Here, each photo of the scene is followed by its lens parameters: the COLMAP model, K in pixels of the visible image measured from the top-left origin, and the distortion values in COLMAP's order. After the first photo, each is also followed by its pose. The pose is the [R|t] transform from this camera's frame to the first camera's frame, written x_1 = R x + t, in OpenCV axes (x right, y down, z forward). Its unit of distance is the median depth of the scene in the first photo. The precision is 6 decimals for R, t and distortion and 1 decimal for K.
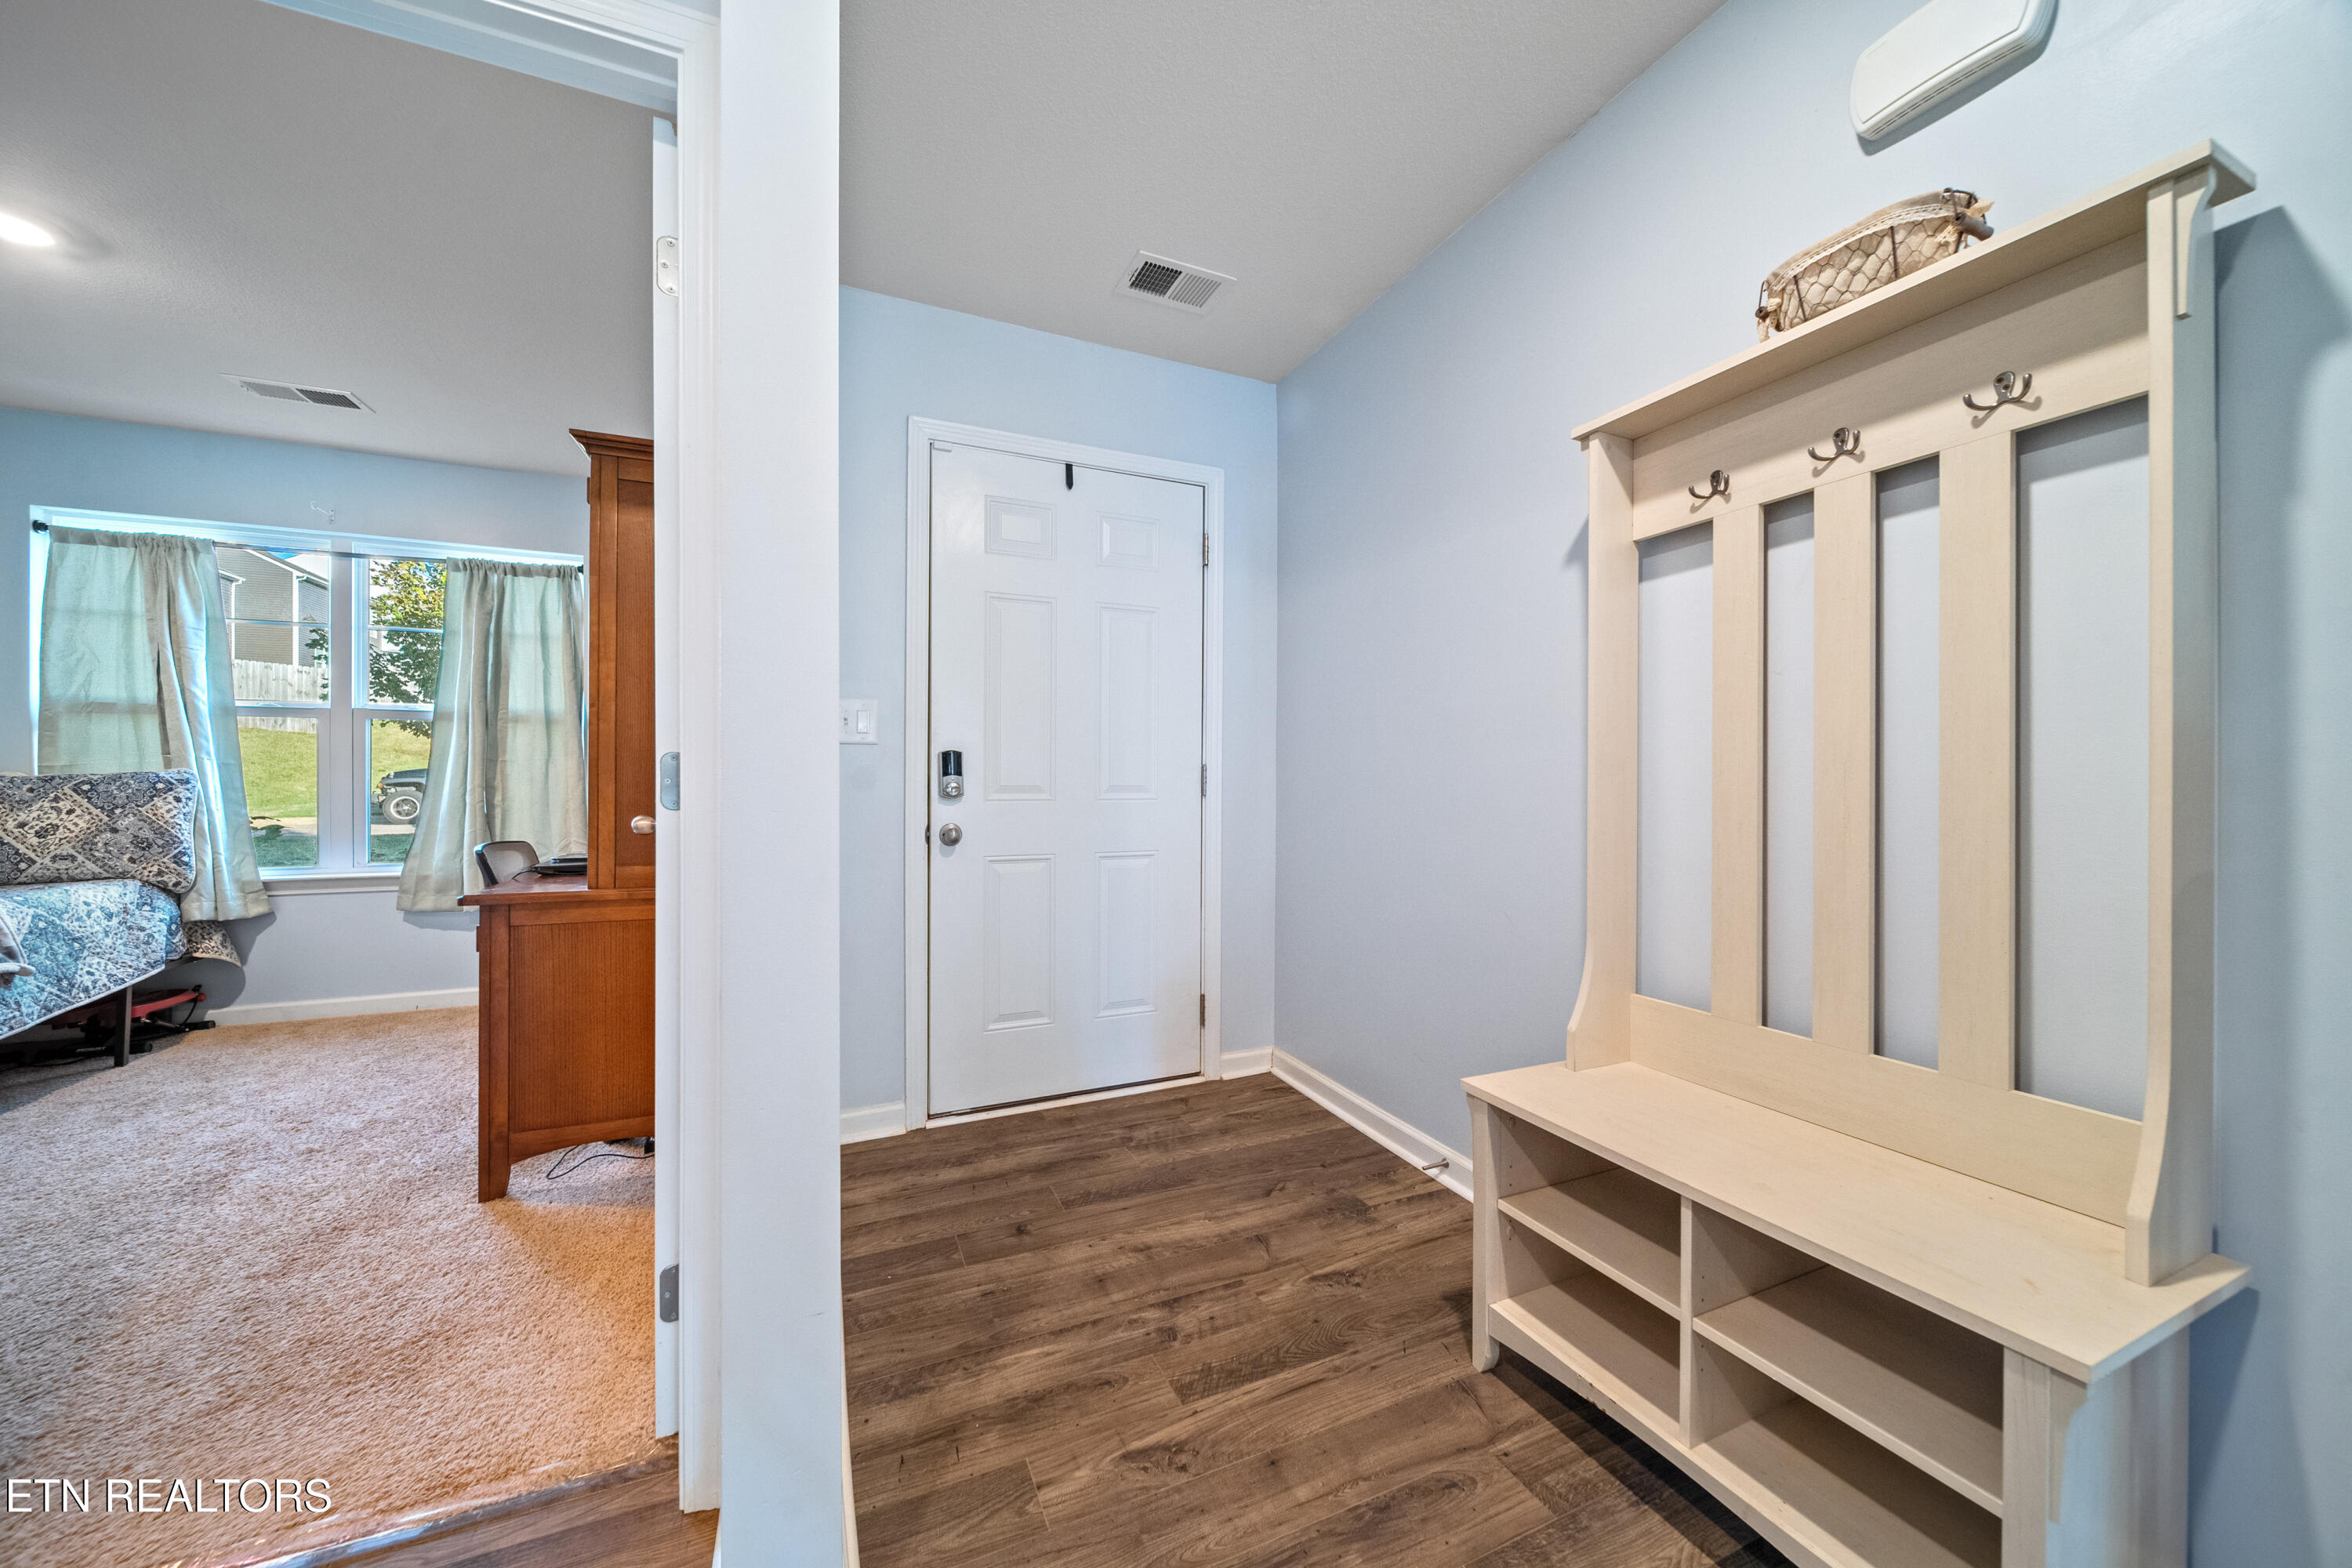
lens RADIAL K [[823.4, 0, 1163.3], [0, 823.4, 777.1], [0, 0, 1]] dist [-0.001006, -0.000930]
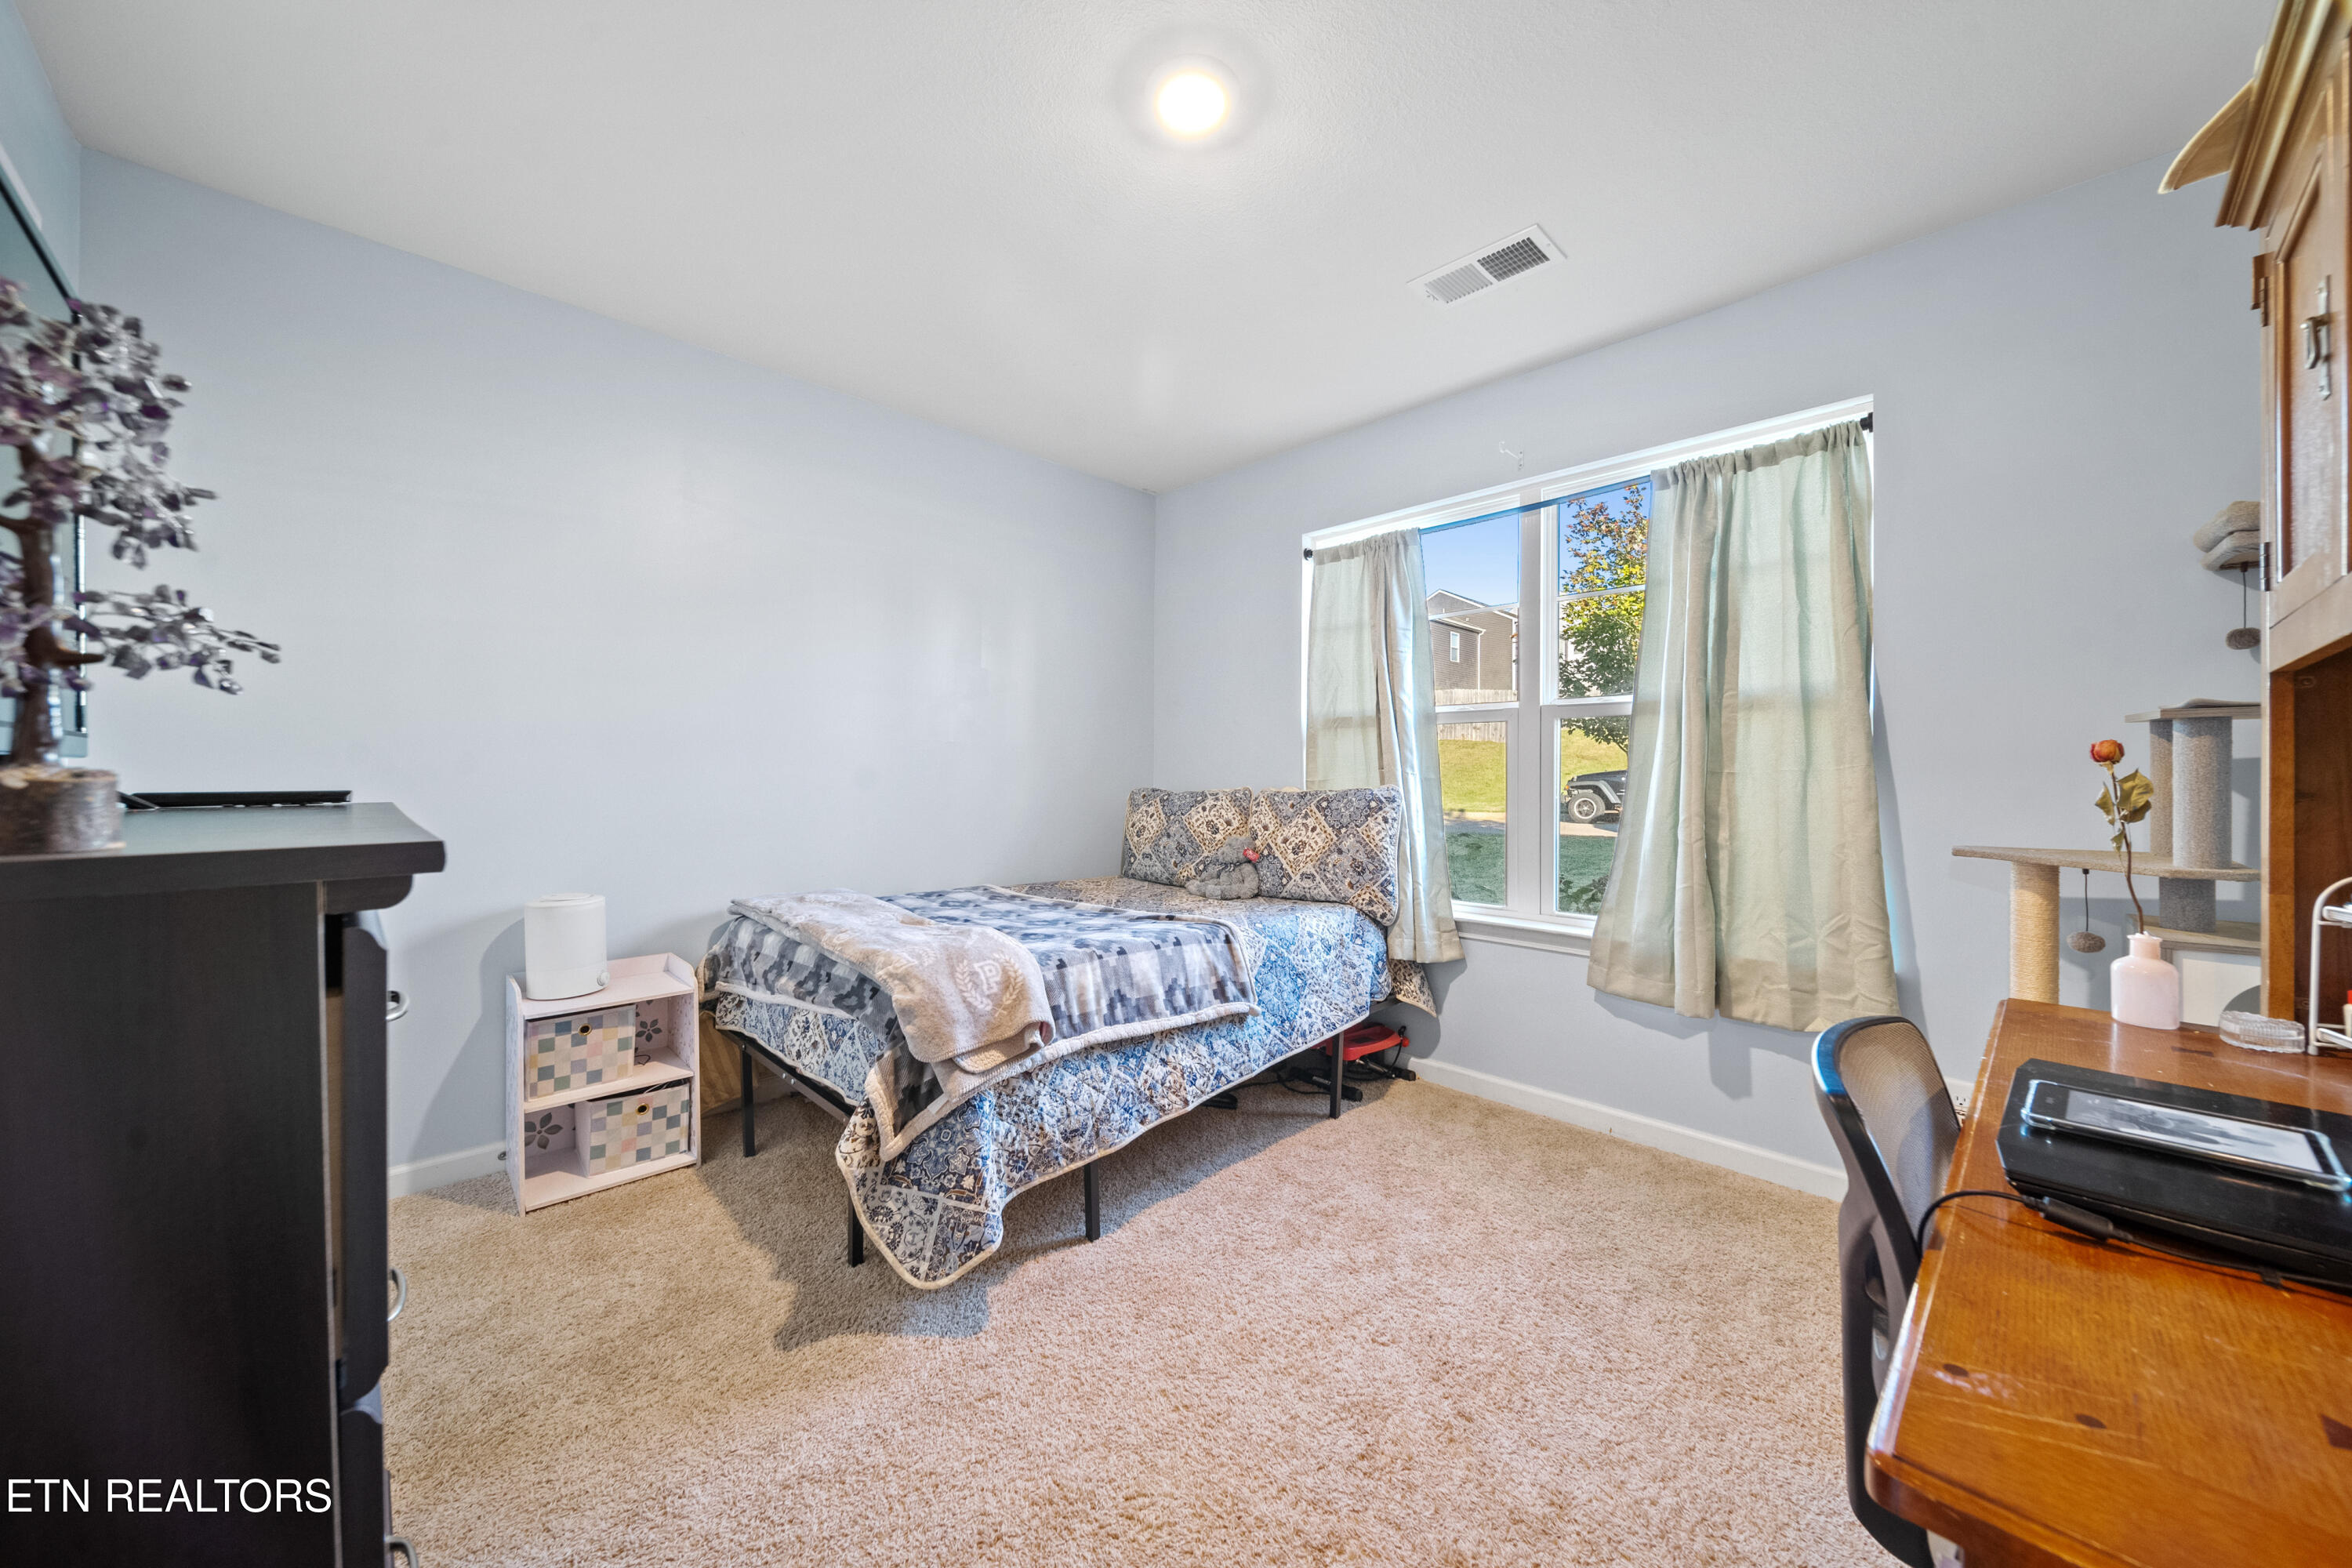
lens RADIAL K [[823.4, 0, 1171.3], [0, 823.4, 778.8], [0, 0, 1]] dist [-0.001006, -0.000930]
pose [[0.353741, 0.004148, -0.935334, -0.439254], [-0.003028, 0.999990, 0.003289, -0.019403], [0.935339, 0.001669, 0.353750, 0.457507]]
